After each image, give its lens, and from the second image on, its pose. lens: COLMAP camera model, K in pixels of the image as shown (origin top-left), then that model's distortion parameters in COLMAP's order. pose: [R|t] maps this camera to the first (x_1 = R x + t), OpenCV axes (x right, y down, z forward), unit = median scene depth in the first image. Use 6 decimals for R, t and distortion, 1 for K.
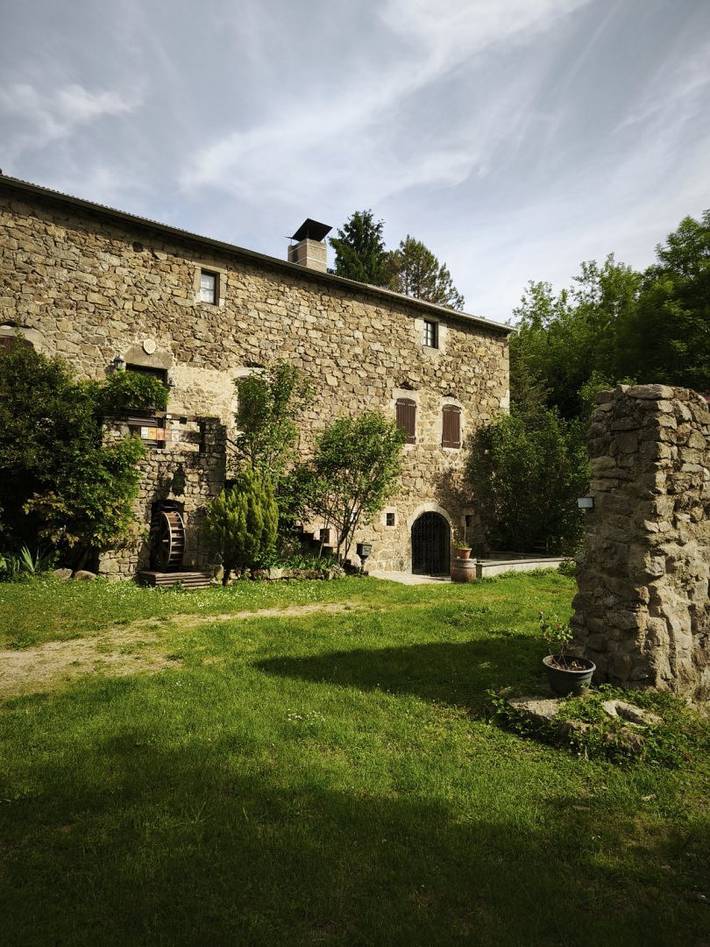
lens RADIAL K [[647.7, 0, 356.7], [0, 647.7, 473.5], [0, 0, 1]] dist [0.040579, -0.000763]
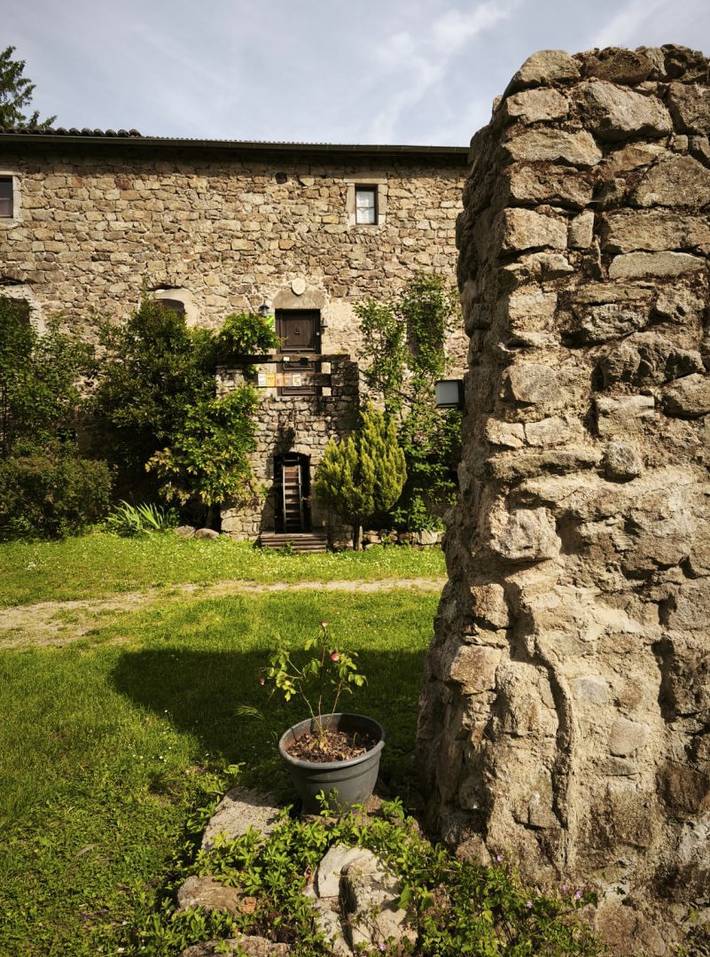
lens RADIAL K [[654.5, 0, 354.0], [0, 654.5, 479.6], [0, 0, 1]] dist [0.040579, -0.000763]
pose [[0.835552, -0.024802, -0.548852, 0.282159], [0.061193, 0.996966, 0.048107, 0.040131], [0.545993, -0.073781, 0.834534, 0.295734]]
